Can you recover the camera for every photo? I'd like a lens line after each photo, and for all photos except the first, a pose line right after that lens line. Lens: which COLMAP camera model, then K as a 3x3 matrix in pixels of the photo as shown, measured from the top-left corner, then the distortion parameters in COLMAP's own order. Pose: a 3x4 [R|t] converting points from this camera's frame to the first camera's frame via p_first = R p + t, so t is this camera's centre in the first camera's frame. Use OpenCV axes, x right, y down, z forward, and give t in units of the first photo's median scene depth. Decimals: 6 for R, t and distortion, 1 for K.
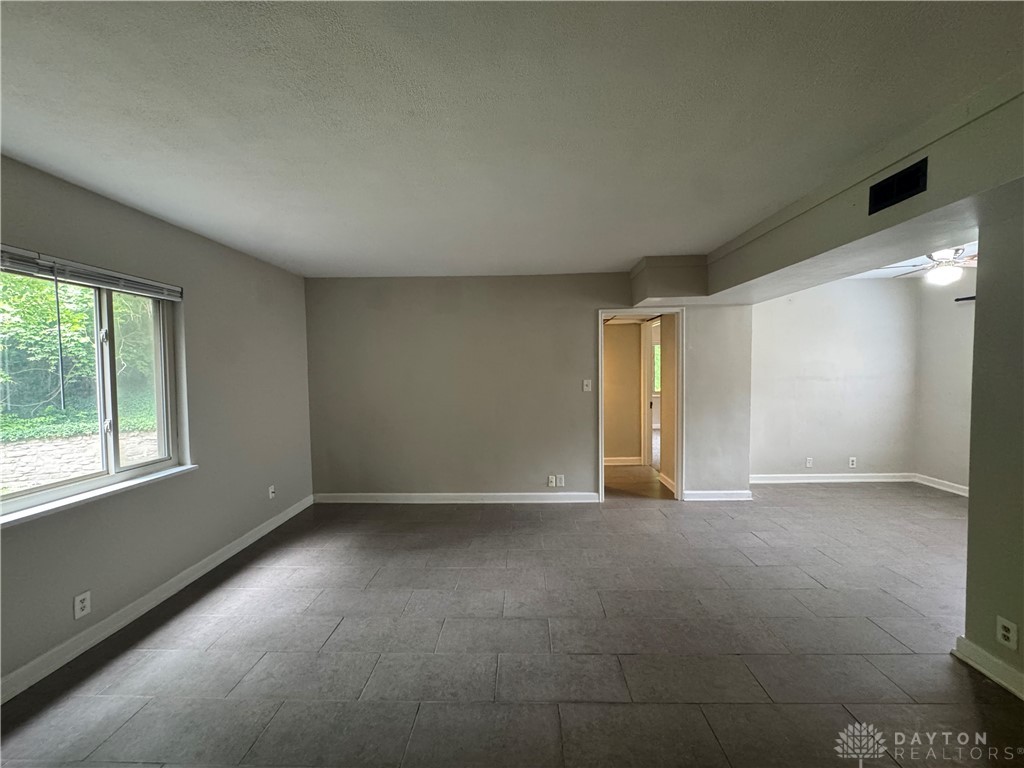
lens RADIAL K [[412.9, 0, 512.0], [0, 412.9, 384.0], [0, 0, 1]] dist [-0.002259, 0.000147]
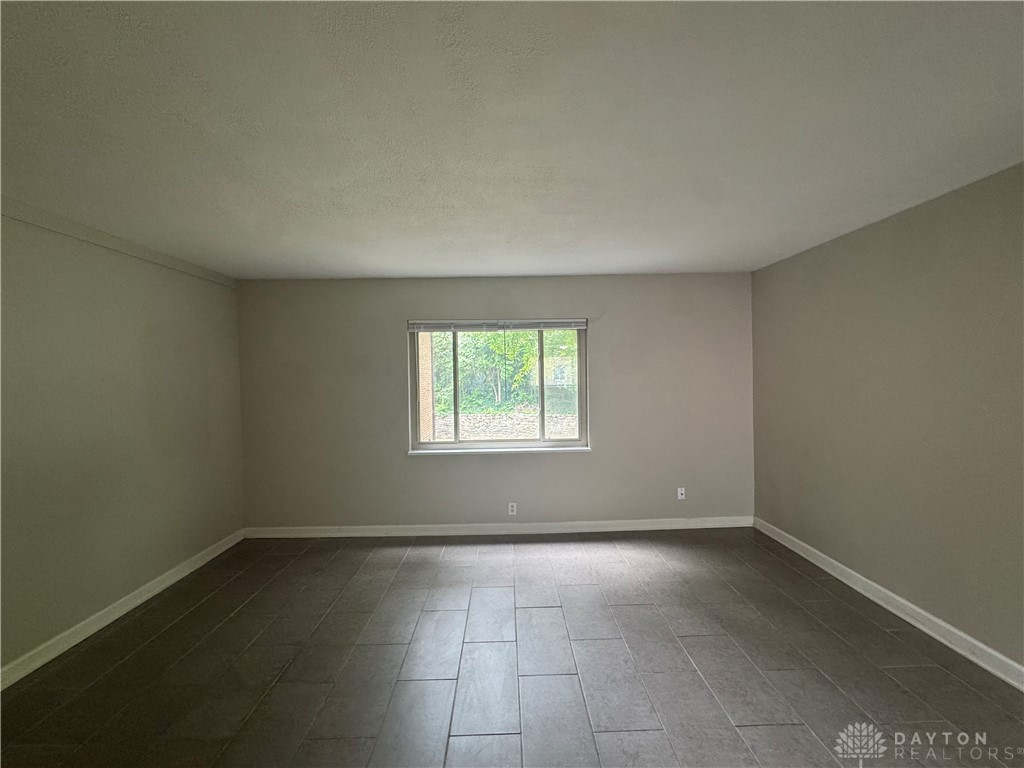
lens RADIAL K [[412.9, 0, 512.0], [0, 412.9, 384.0], [0, 0, 1]] dist [-0.002259, 0.000147]
pose [[0.038676, 0.032924, -0.998709, 0.576269], [-0.017692, 0.999323, 0.032259, -0.054811], [0.999095, 0.016422, 0.039232, 0.698727]]
